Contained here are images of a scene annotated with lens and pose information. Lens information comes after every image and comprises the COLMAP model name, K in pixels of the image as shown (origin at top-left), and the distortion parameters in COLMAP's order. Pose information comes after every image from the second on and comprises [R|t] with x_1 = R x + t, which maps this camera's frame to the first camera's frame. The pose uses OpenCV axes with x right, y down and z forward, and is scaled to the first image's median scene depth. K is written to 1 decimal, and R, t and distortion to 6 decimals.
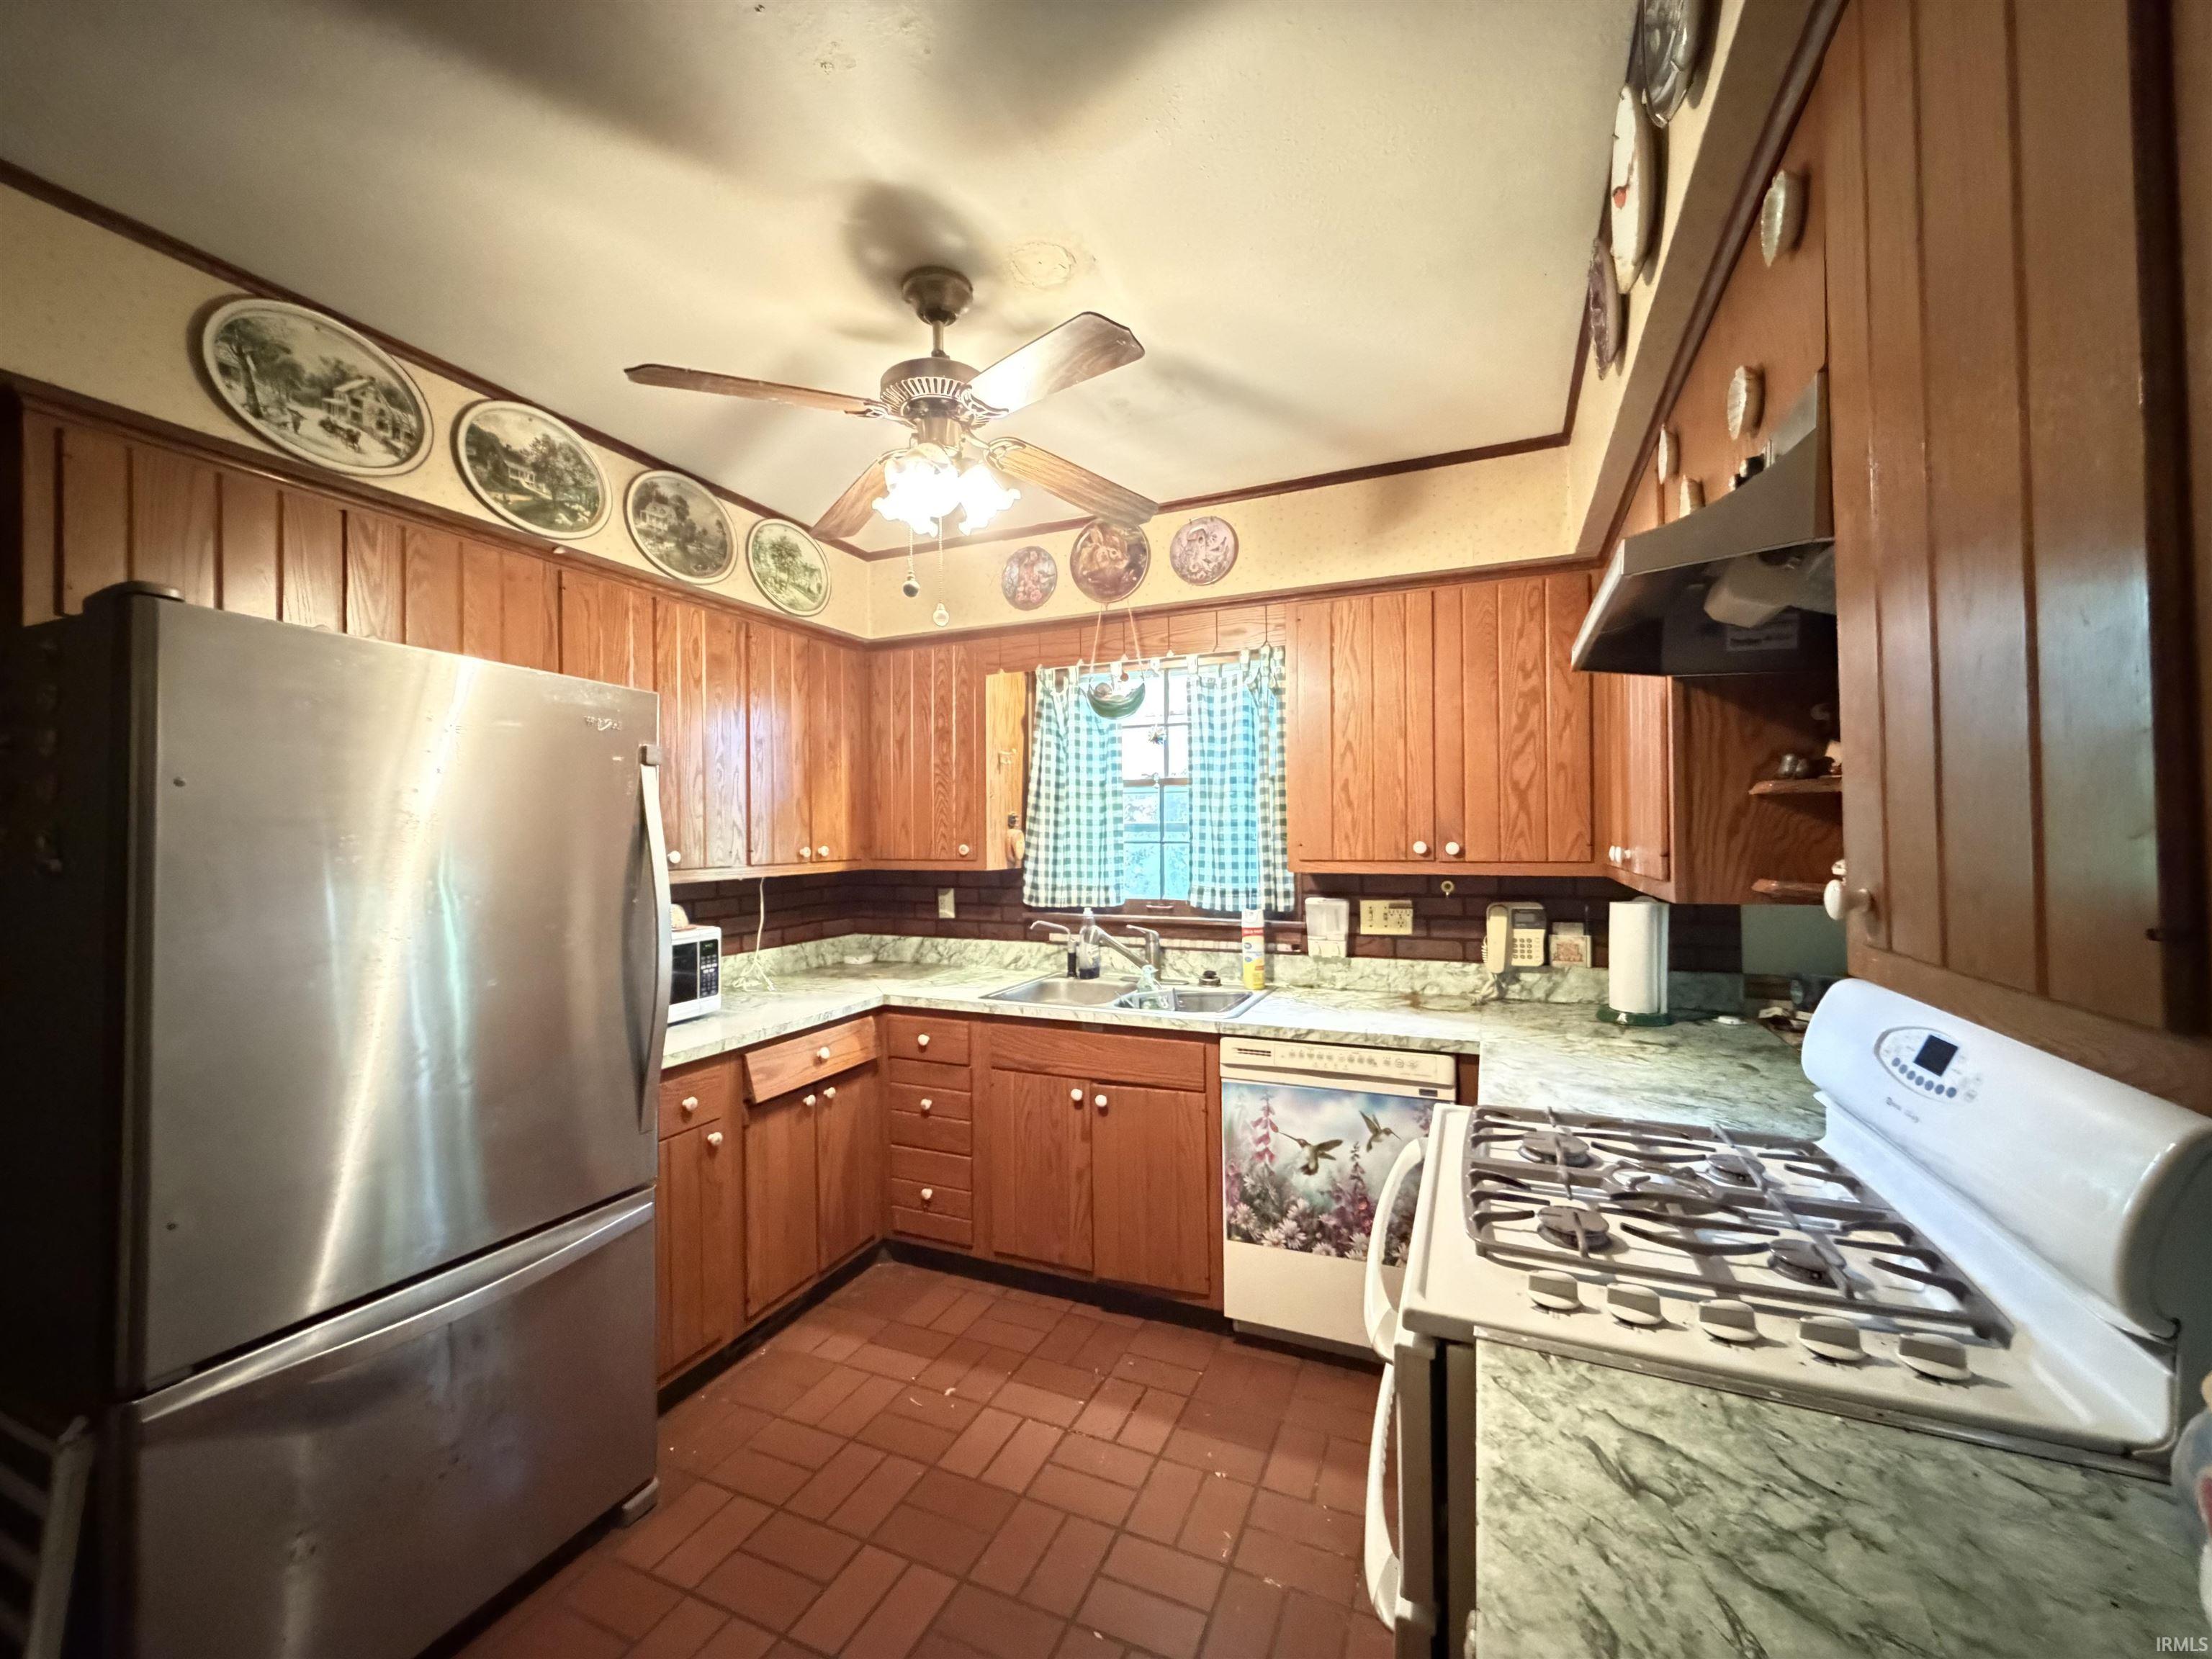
lens RADIAL K [[875.9, 0, 1103.8], [0, 875.9, 828.8], [0, 0, 1]] dist [-0.001032, 0.000261]
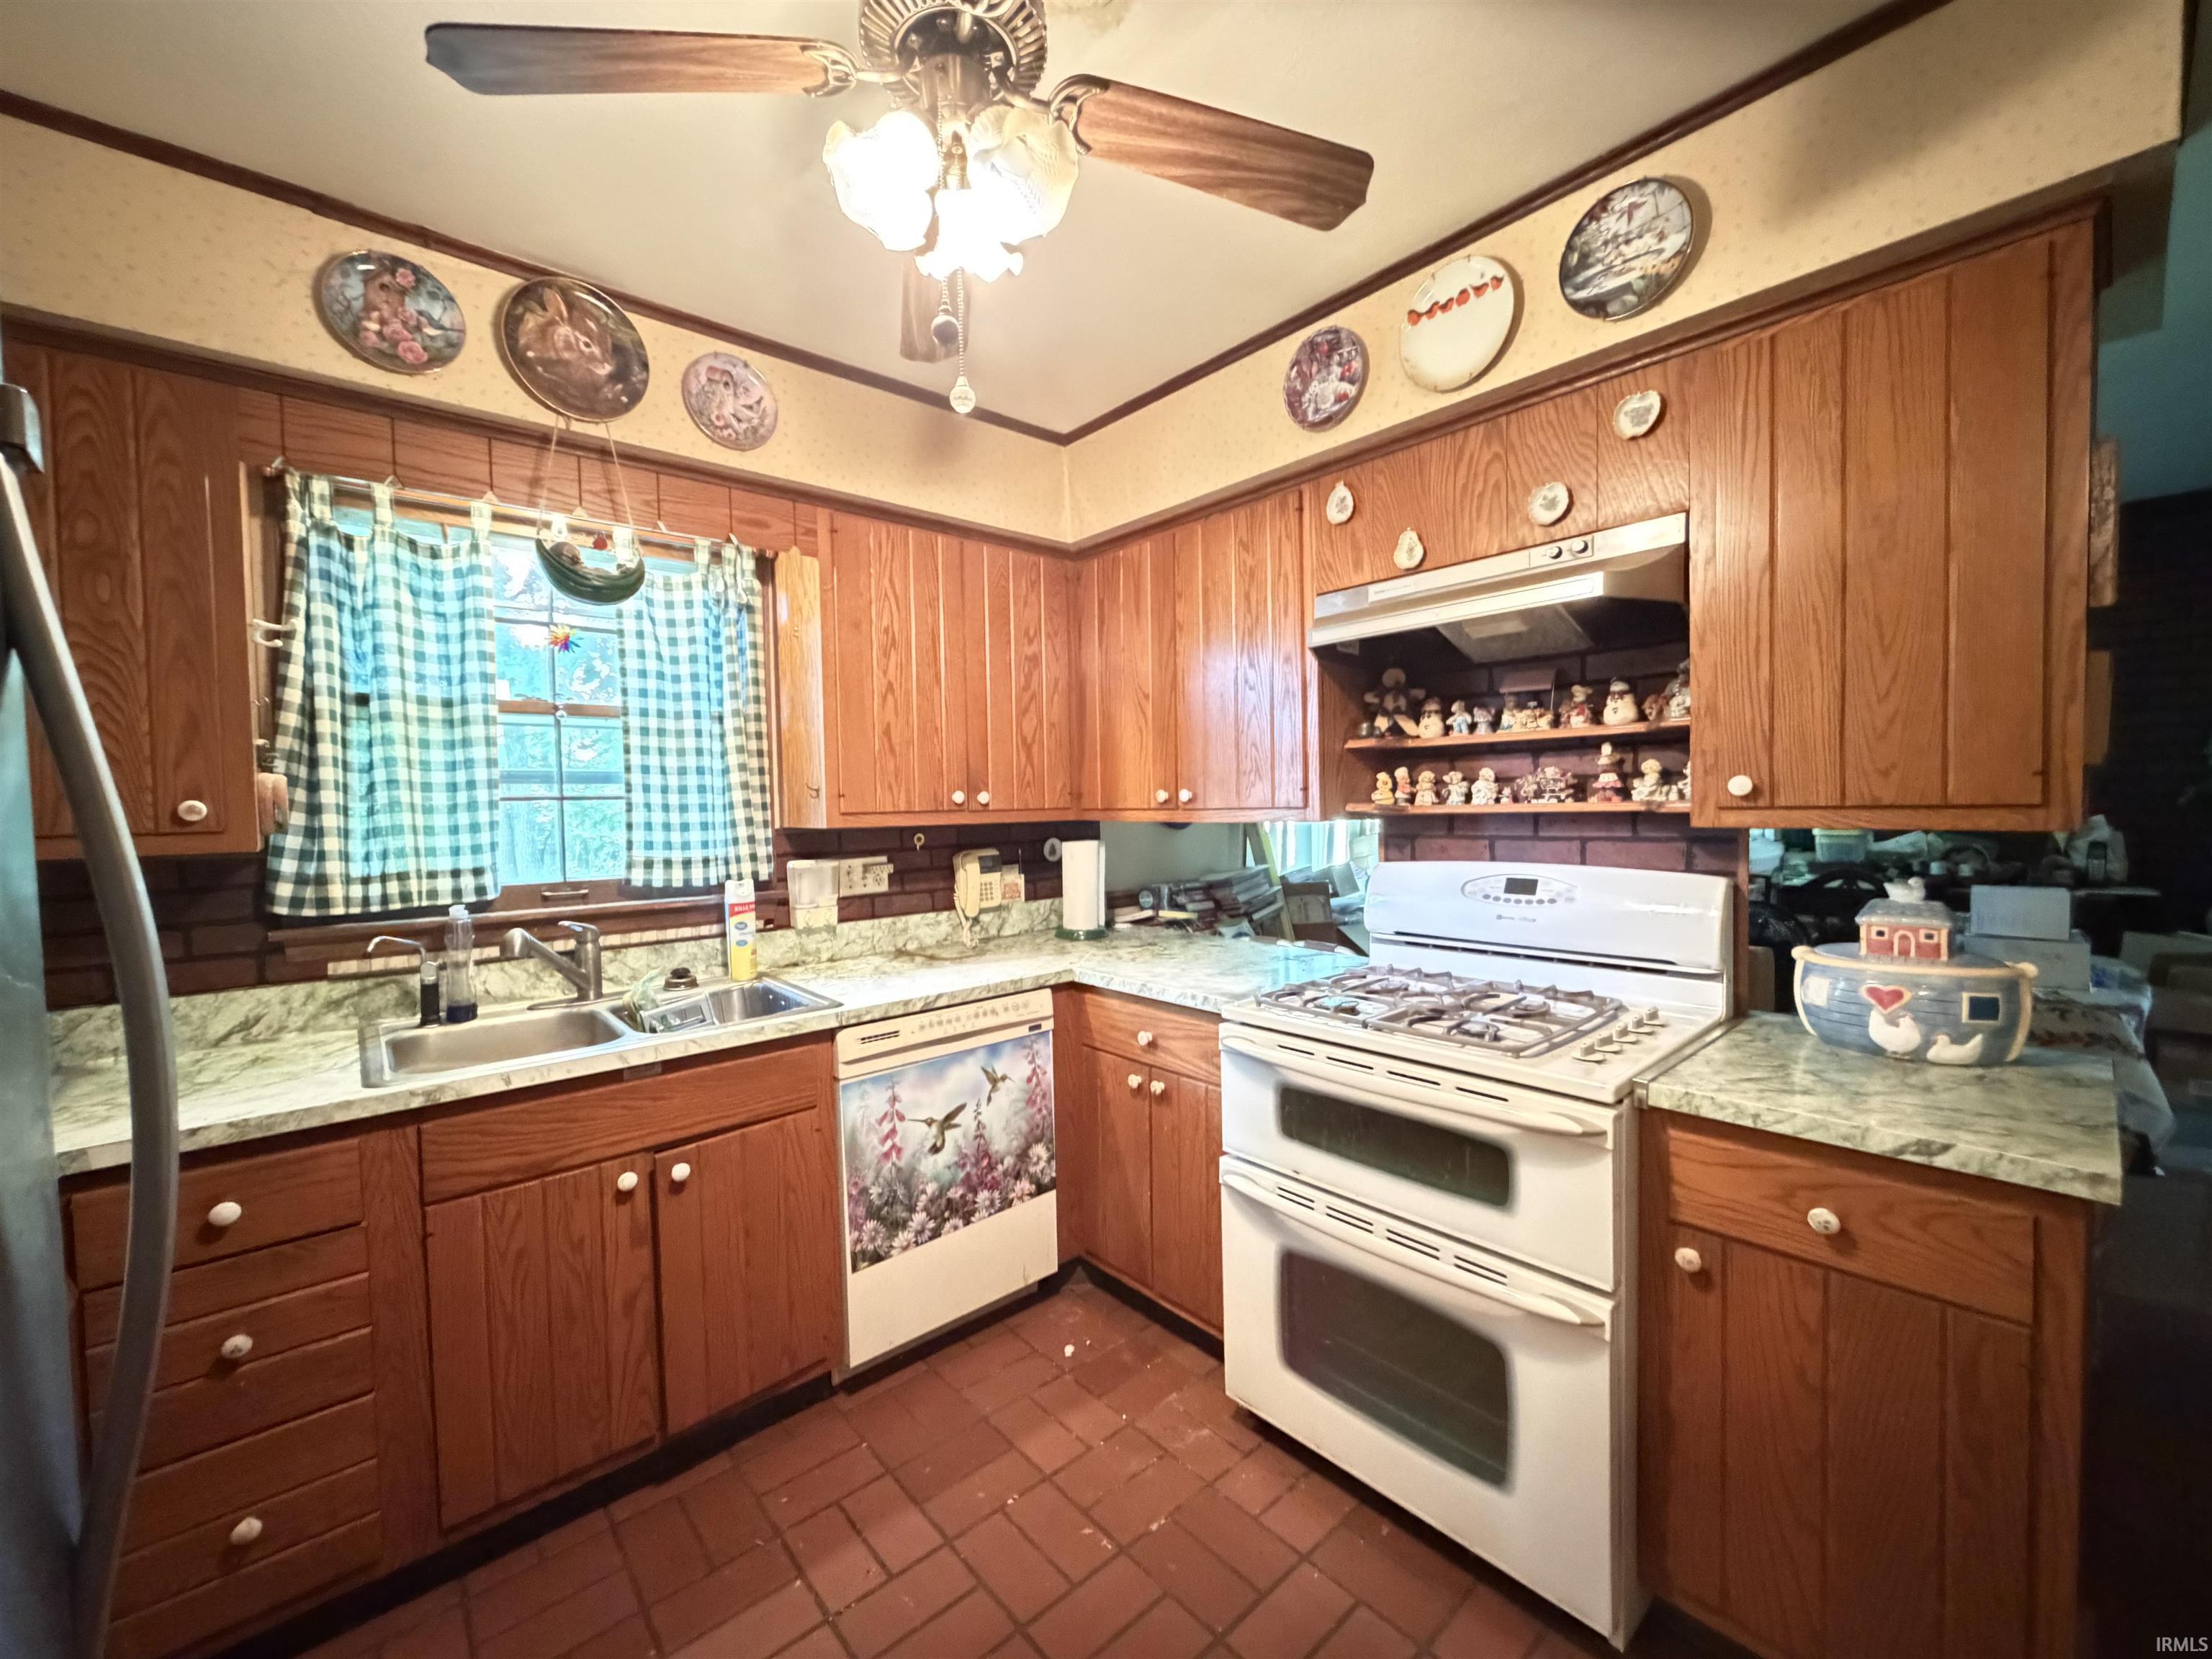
lens RADIAL K [[875.9, 0, 1102.3], [0, 875.9, 829.0], [0, 0, 1]] dist [-0.001032, 0.000261]
pose [[0.428956, -0.029768, 0.902835, -0.443743], [0.010145, 0.999553, 0.028136, 0.029457], [-0.903268, -0.002910, 0.429066, 0.399657]]
